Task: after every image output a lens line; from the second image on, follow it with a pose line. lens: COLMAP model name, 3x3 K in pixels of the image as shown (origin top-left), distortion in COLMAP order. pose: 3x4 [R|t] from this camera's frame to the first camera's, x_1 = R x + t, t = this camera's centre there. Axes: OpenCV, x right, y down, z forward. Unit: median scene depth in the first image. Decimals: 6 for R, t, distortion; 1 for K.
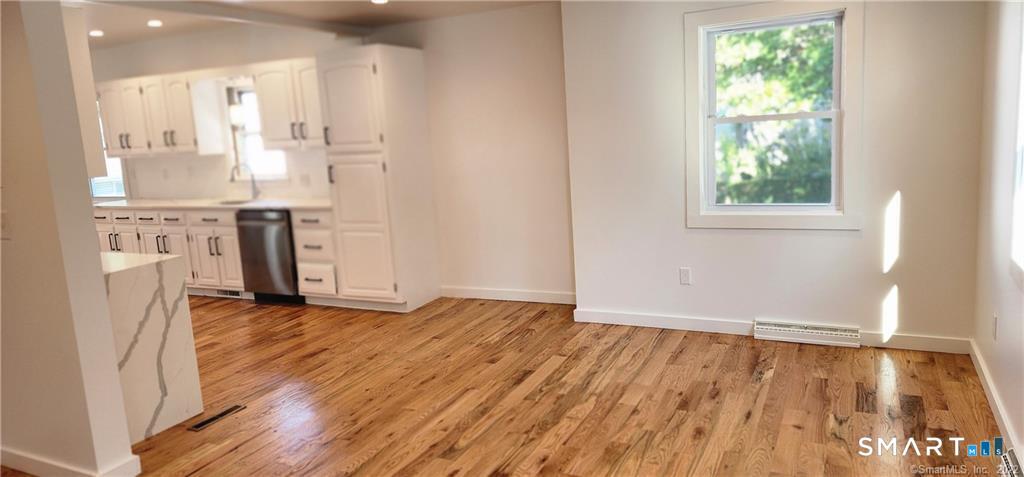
lens RADIAL K [[683.0, 0, 512.0], [0, 683.0, 238.5], [0, 0, 1]] dist [0.045001, -0.000406]
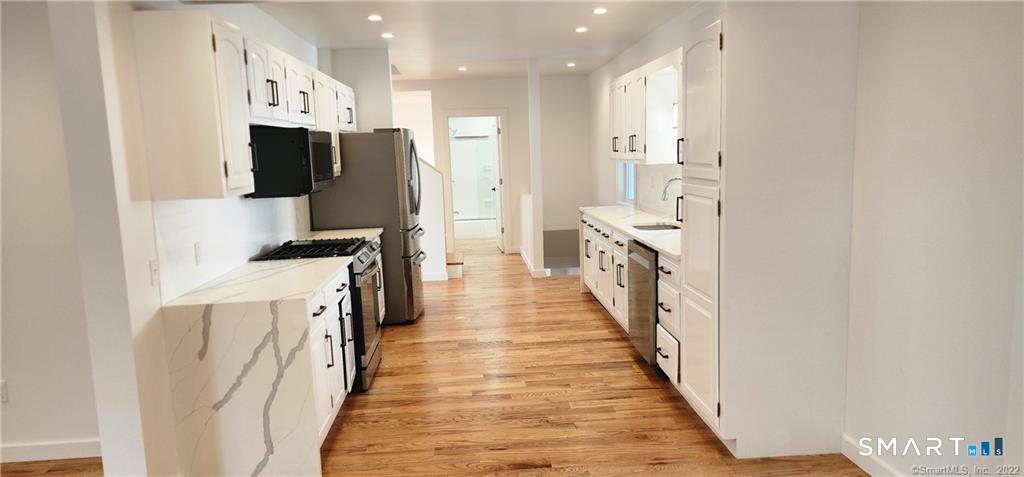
lens RADIAL K [[683.0, 0, 512.0], [0, 683.0, 238.5], [0, 0, 1]] dist [0.045001, -0.000406]
pose [[0.496612, 0.155028, -0.854015, 0.343476], [-0.138898, 0.985434, 0.098115, -0.164019], [0.856787, 0.069896, 0.510912, 0.801351]]
